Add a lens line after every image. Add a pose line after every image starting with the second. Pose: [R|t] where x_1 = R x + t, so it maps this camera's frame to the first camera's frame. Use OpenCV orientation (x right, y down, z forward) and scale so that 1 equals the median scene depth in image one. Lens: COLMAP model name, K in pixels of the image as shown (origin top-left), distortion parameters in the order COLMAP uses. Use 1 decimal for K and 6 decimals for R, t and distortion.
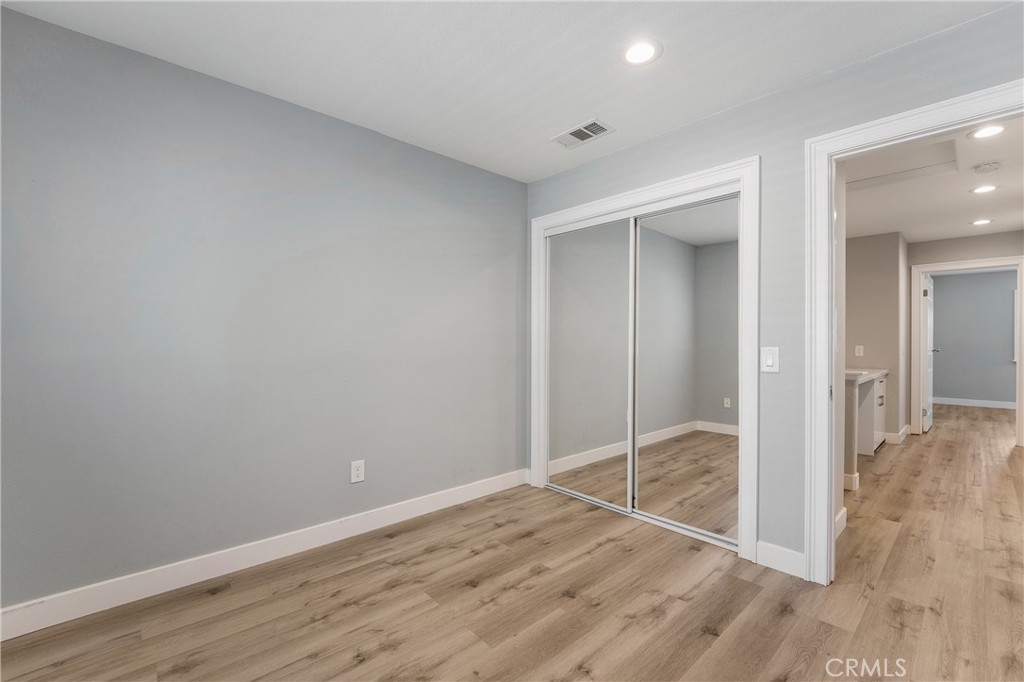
lens RADIAL K [[429.7, 0, 506.3], [0, 429.7, 344.7], [0, 0, 1]] dist [-0.002352, 0.000821]
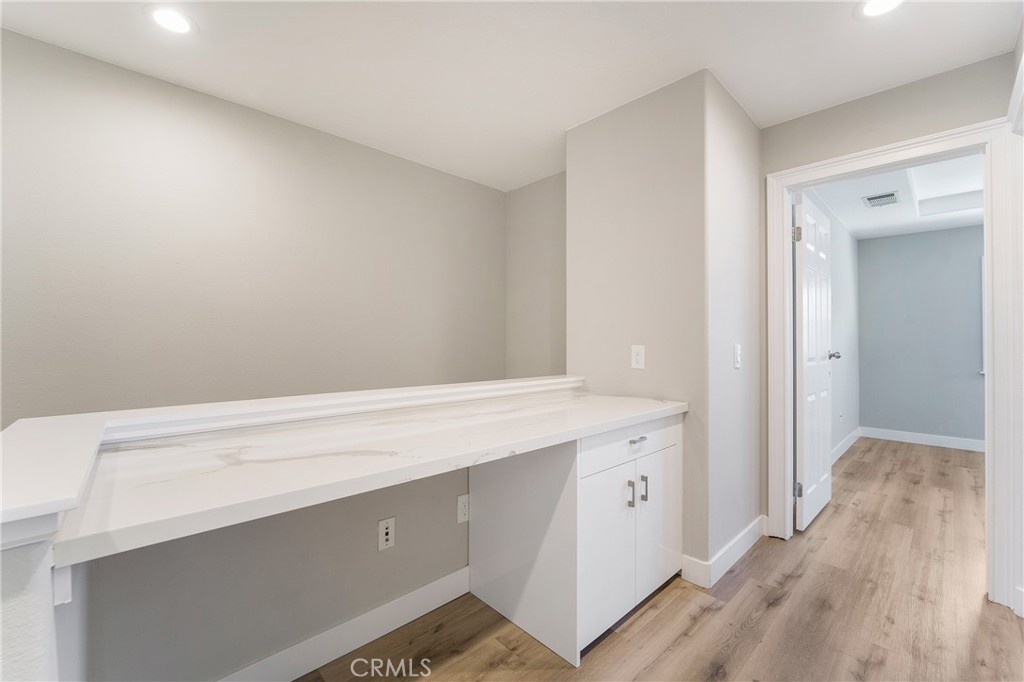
lens RADIAL K [[429.7, 0, 516.4], [0, 429.7, 343.0], [0, 0, 1]] dist [-0.002352, 0.000821]
pose [[0.999118, 0.003664, 0.041829, 0.572763], [-0.002611, 0.999679, -0.025195, 0.010643], [-0.041908, 0.025064, 0.998807, 0.479835]]
